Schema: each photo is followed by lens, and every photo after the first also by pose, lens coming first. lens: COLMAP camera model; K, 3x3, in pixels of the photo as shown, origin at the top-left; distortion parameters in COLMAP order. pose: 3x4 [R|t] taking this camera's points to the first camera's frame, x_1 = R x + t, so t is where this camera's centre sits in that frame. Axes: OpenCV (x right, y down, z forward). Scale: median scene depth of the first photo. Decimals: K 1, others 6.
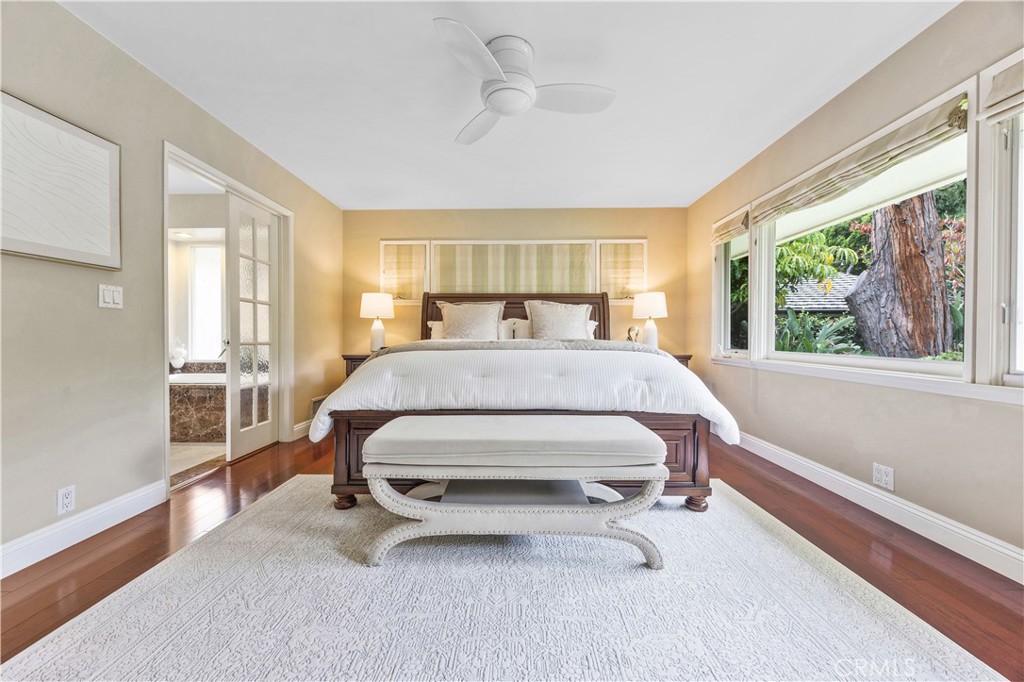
lens RADIAL K [[391.5, 0, 508.6], [0, 391.5, 340.3], [0, 0, 1]] dist [-0.003812, 0.000400]
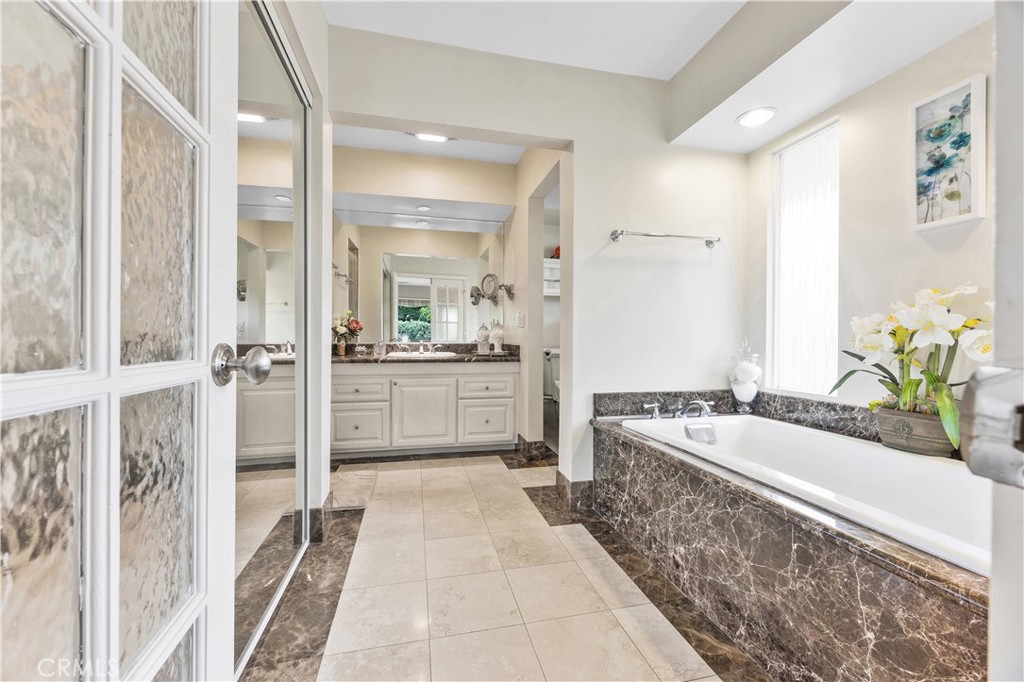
lens RADIAL K [[391.5, 0, 508.5], [0, 391.5, 341.1], [0, 0, 1]] dist [-0.003812, 0.000400]
pose [[0.248399, 0.005478, -0.968642, -0.475794], [-0.012207, 0.999922, 0.002525, -0.004744], [0.968581, 0.011197, 0.248447, 0.632187]]
